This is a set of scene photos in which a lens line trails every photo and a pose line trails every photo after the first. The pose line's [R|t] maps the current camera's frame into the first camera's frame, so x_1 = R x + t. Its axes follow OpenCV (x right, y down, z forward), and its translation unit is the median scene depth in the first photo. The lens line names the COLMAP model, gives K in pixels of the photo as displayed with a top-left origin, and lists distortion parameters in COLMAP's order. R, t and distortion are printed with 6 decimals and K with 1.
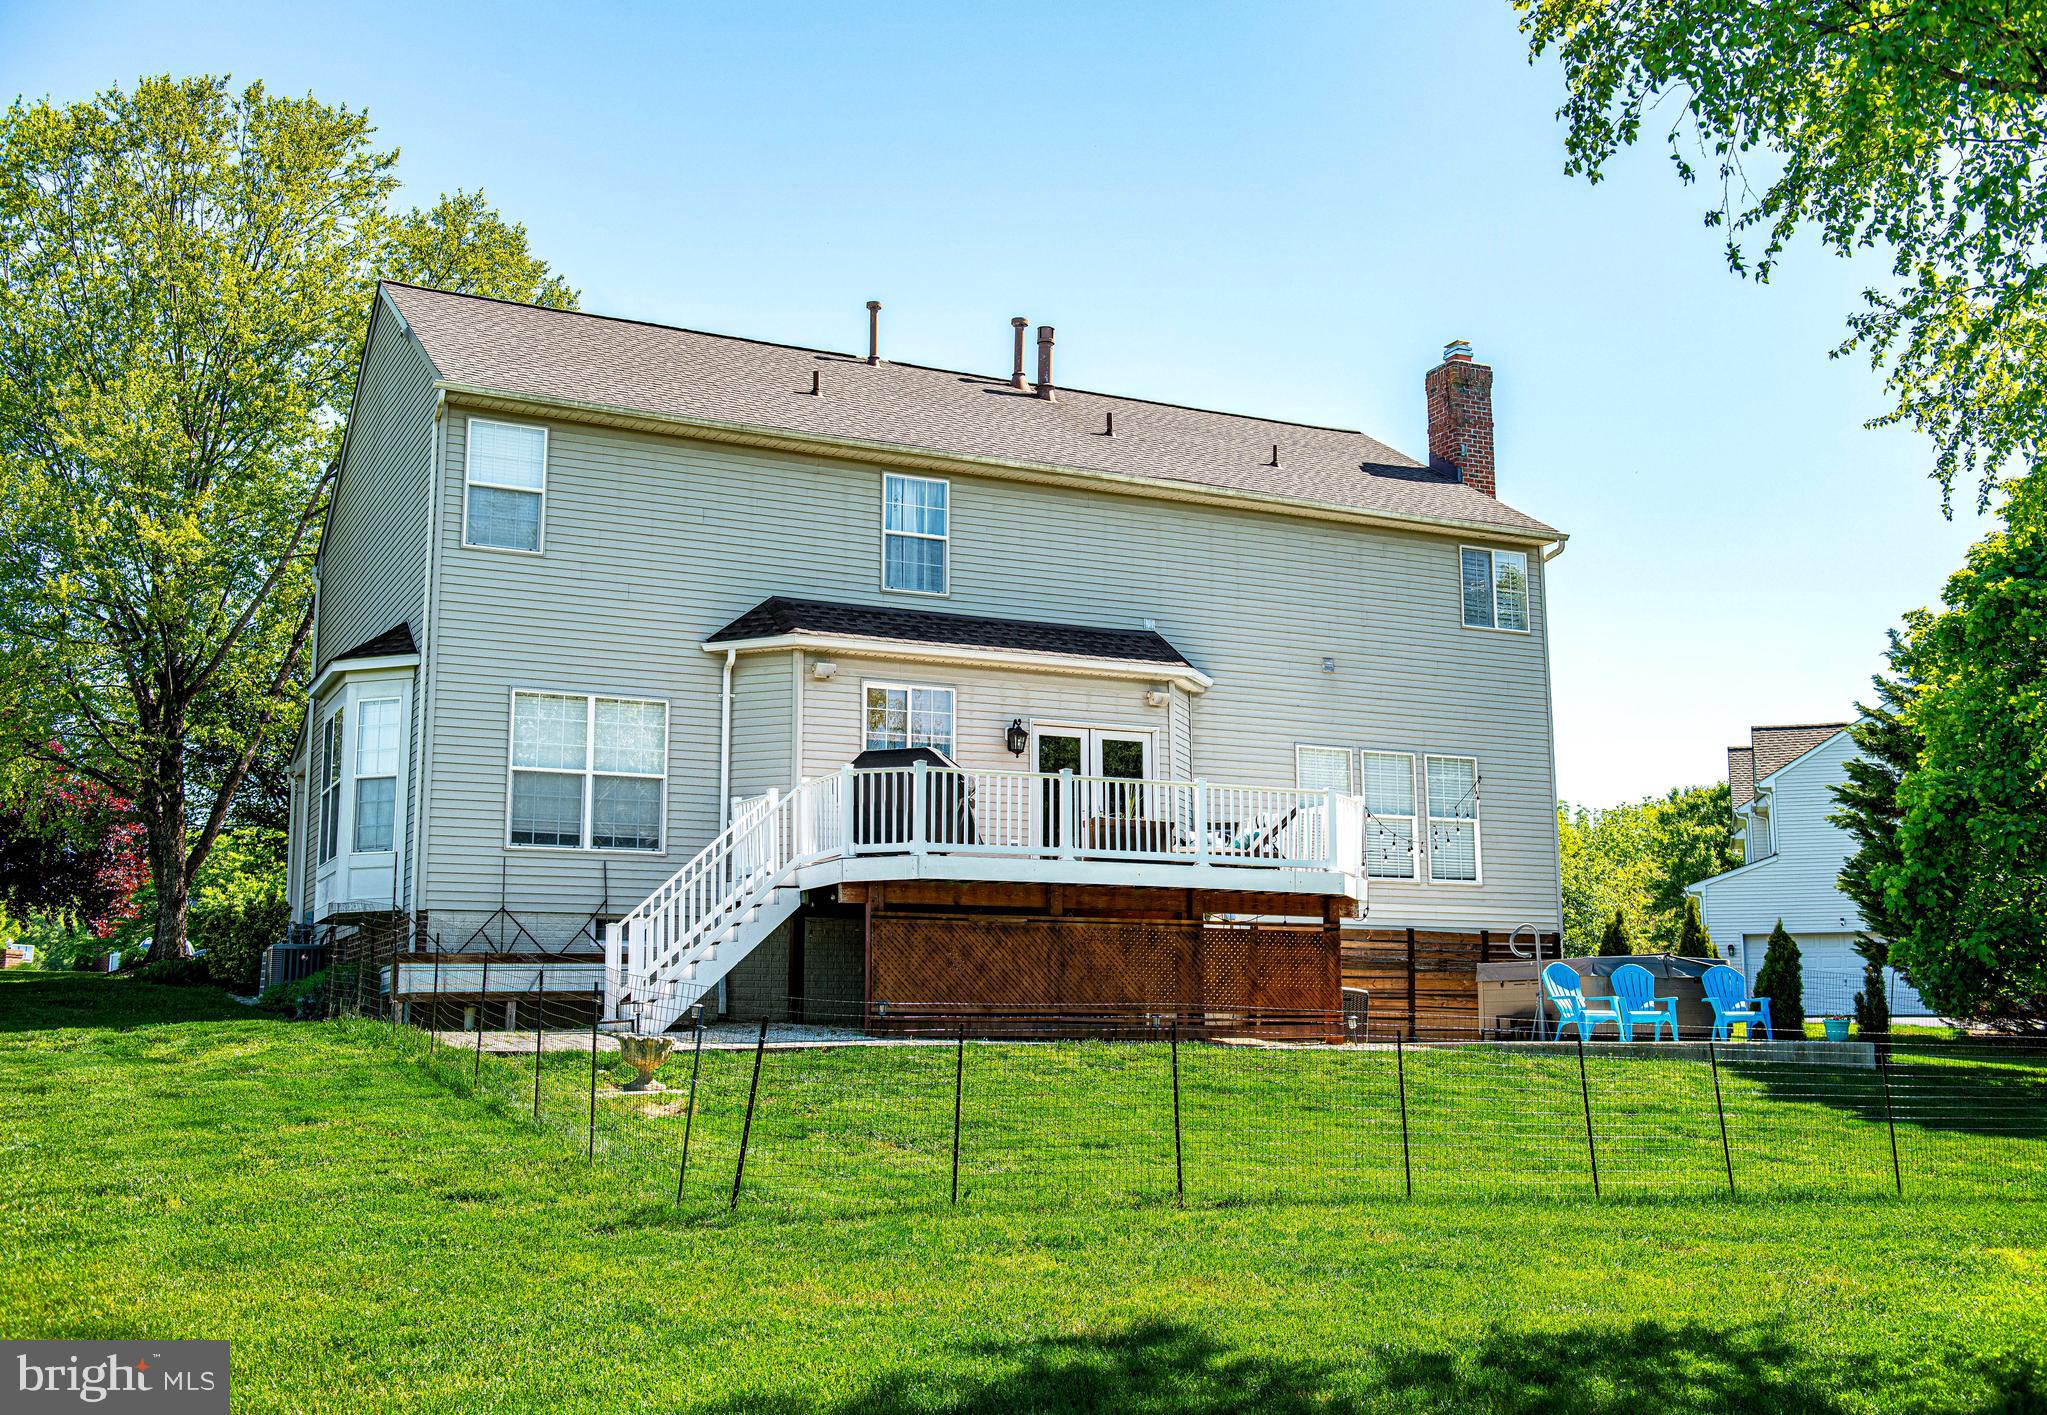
lens RADIAL K [[2218.4, 0, 1025.1], [0, 2218.4, 700.4], [0, 0, 1]] dist [-0.014796, 0.000000]
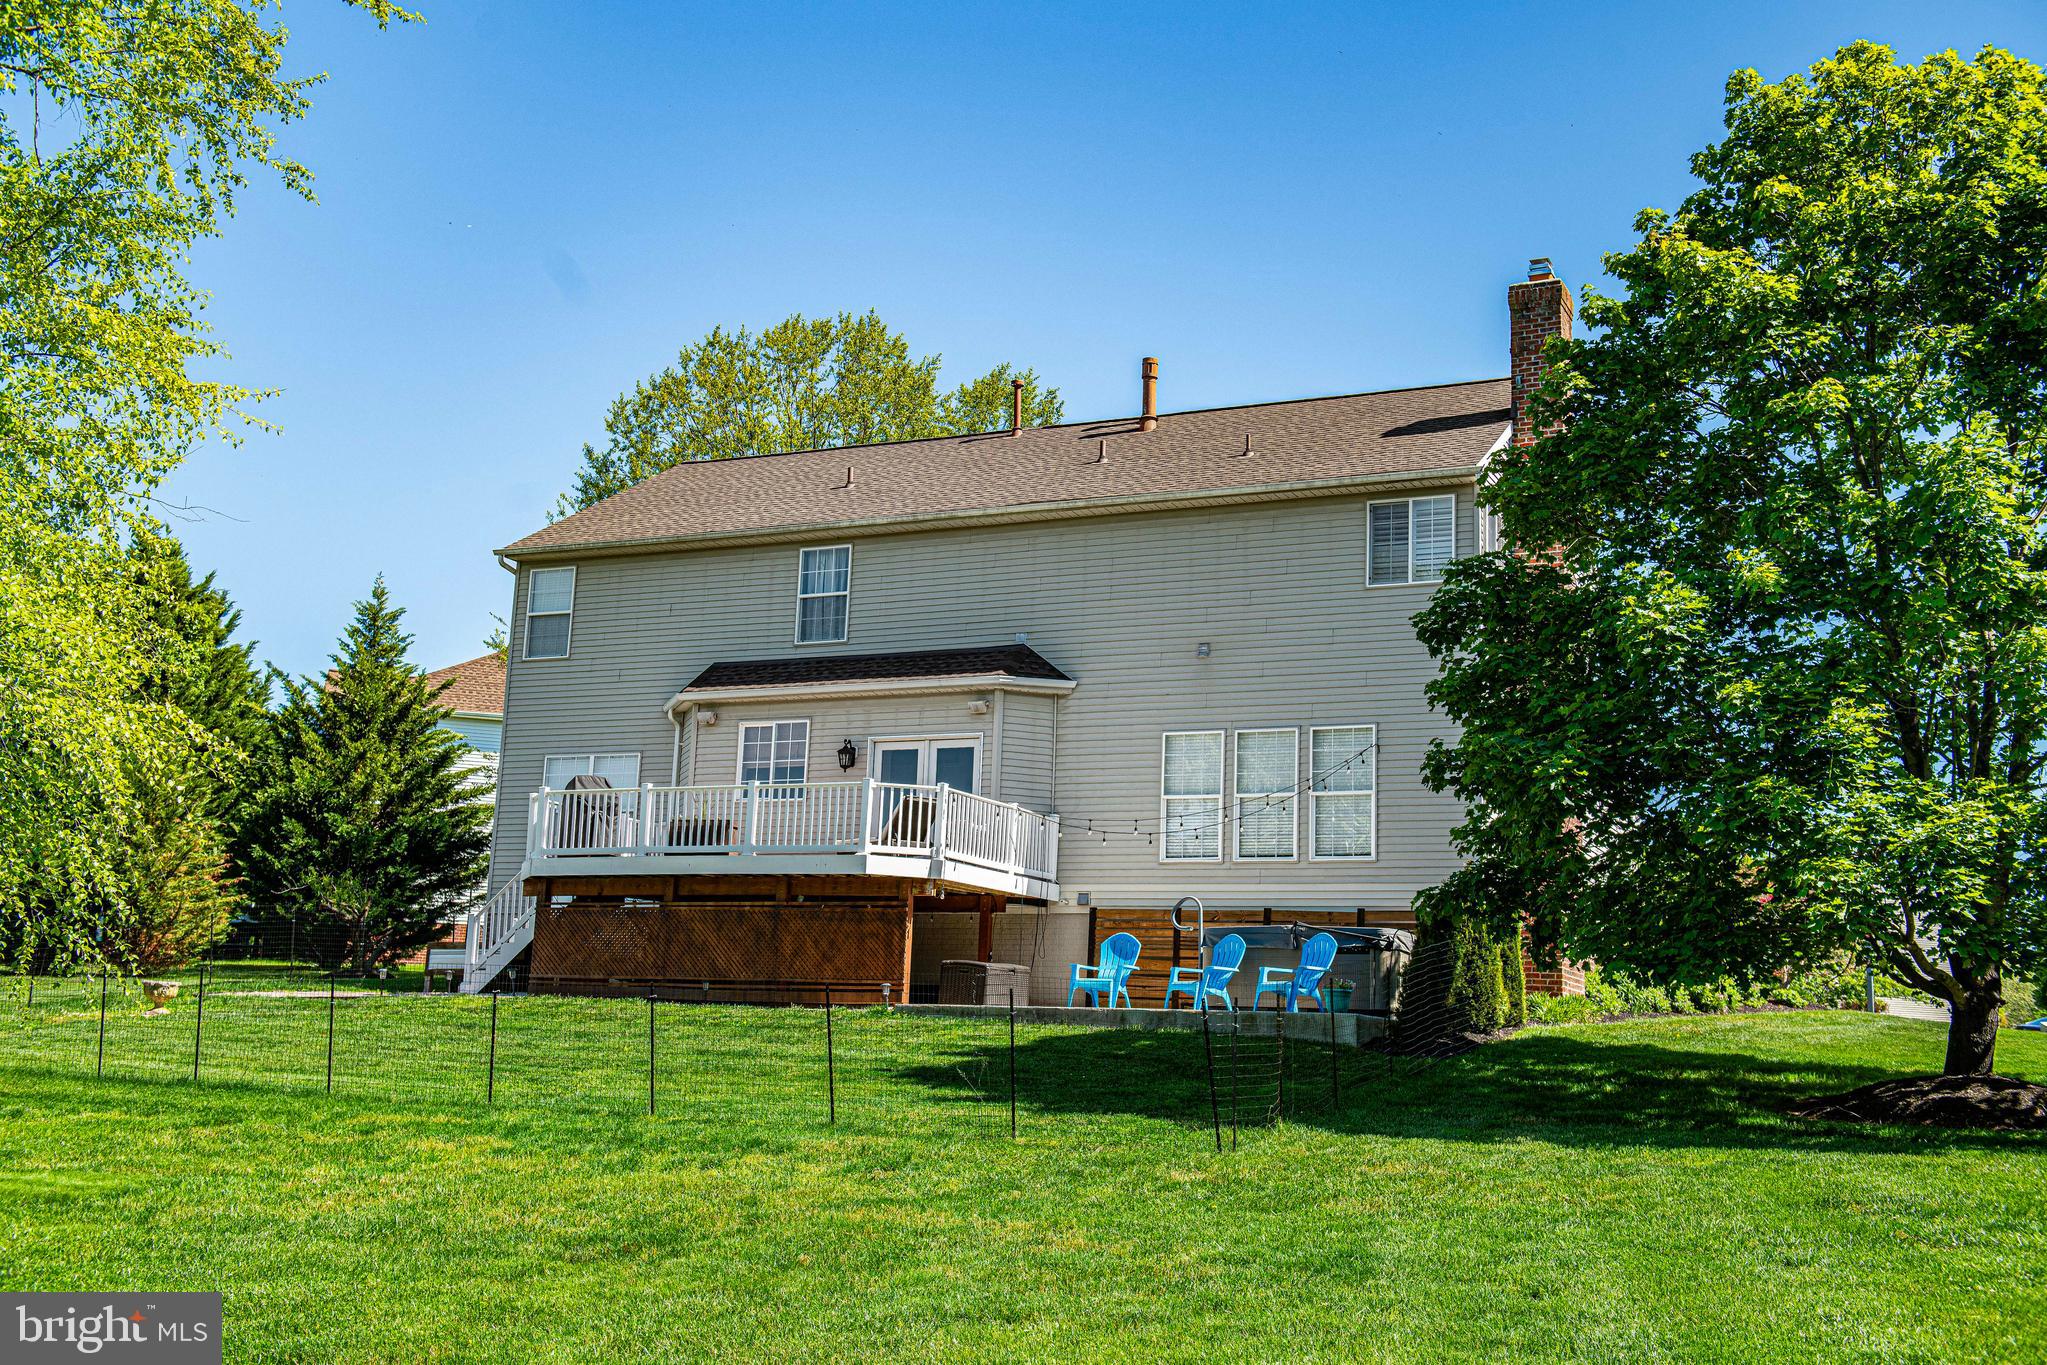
lens RADIAL K [[2211.5, 0, 1023.4], [0, 2211.5, 687.4], [0, 0, 1]] dist [-0.022508, 0.000000]
pose [[0.600377, -0.116074, -0.791249, 0.963441], [0.086673, 0.993027, -0.079909, 0.081210], [0.795006, -0.020605, 0.606251, 0.355347]]
